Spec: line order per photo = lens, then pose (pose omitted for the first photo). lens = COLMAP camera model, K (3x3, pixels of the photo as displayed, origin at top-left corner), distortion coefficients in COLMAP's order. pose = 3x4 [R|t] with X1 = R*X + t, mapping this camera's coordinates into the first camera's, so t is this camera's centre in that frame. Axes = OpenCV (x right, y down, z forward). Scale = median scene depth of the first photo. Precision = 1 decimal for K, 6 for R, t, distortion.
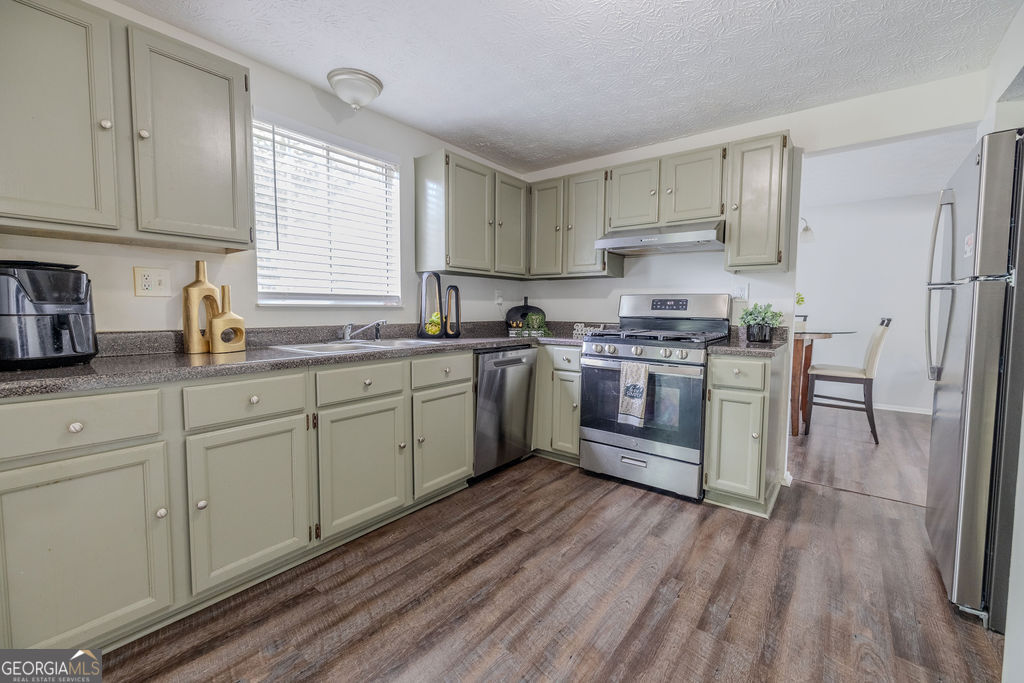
lens RADIAL K [[422.8, 0, 512.0], [0, 422.8, 341.5], [0, 0, 1]] dist [0.001021, -0.000056]
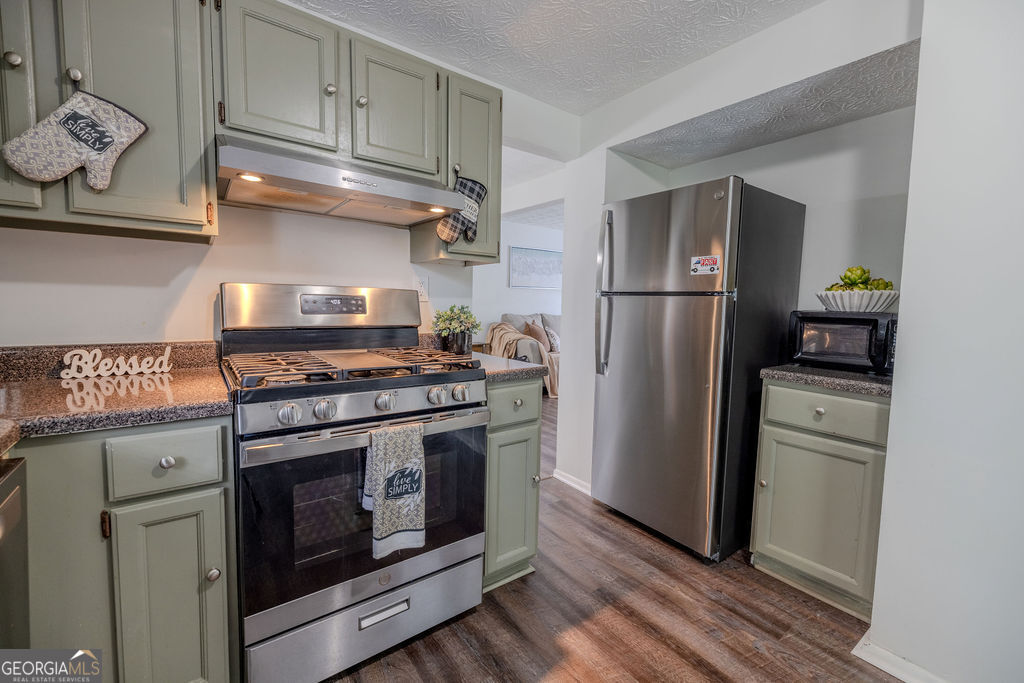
lens RADIAL K [[422.8, 0, 512.0], [0, 422.8, 341.5], [0, 0, 1]] dist [0.001021, -0.000056]
pose [[0.263376, -0.081824, 0.961217, -0.125704], [0.055919, 0.996016, 0.069464, -0.066335], [-0.963071, 0.035456, 0.266902, 0.643803]]
